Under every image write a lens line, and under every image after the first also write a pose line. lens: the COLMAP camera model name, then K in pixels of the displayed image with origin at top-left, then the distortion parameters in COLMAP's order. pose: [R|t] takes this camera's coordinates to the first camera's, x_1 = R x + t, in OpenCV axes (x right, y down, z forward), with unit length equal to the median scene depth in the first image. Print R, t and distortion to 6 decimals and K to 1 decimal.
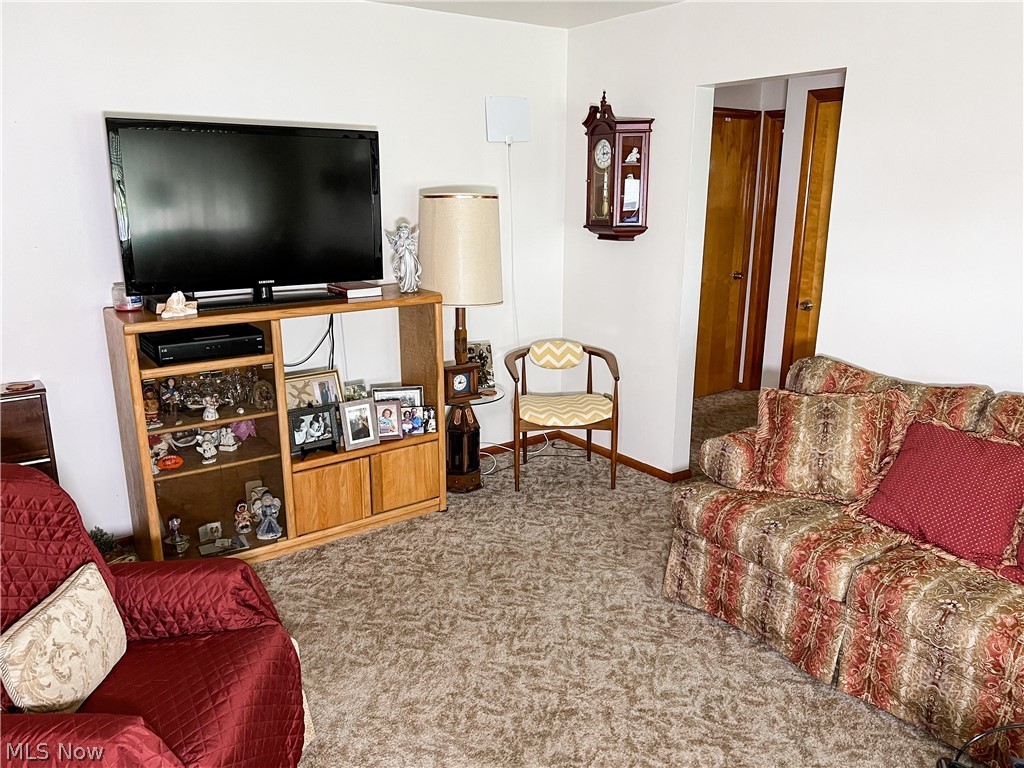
lens RADIAL K [[784.3, 0, 512.0], [0, 784.3, 384.0], [0, 0, 1]] dist [0.003274, -0.008254]
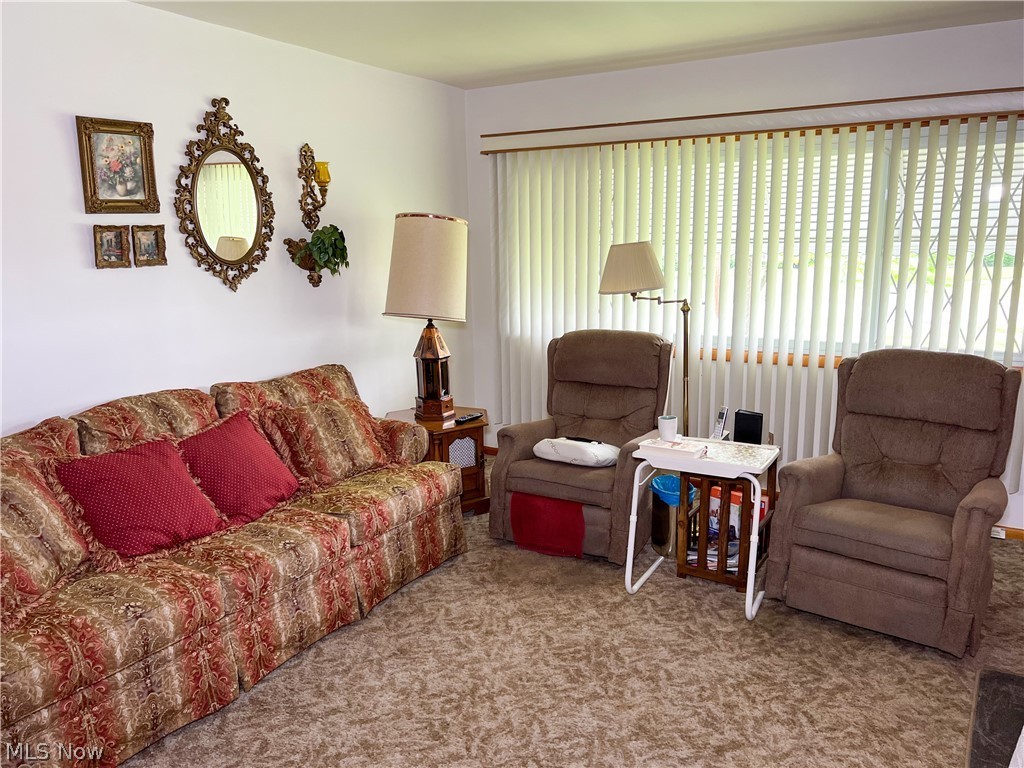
lens RADIAL K [[784.3, 0, 512.0], [0, 784.3, 384.0], [0, 0, 1]] dist [0.003274, -0.008254]
pose [[-0.396432, -0.173899, 0.901444, -0.588677], [0.237923, 0.928889, 0.283826, -0.200118], [-0.886699, 0.326992, -0.326867, 0.881844]]
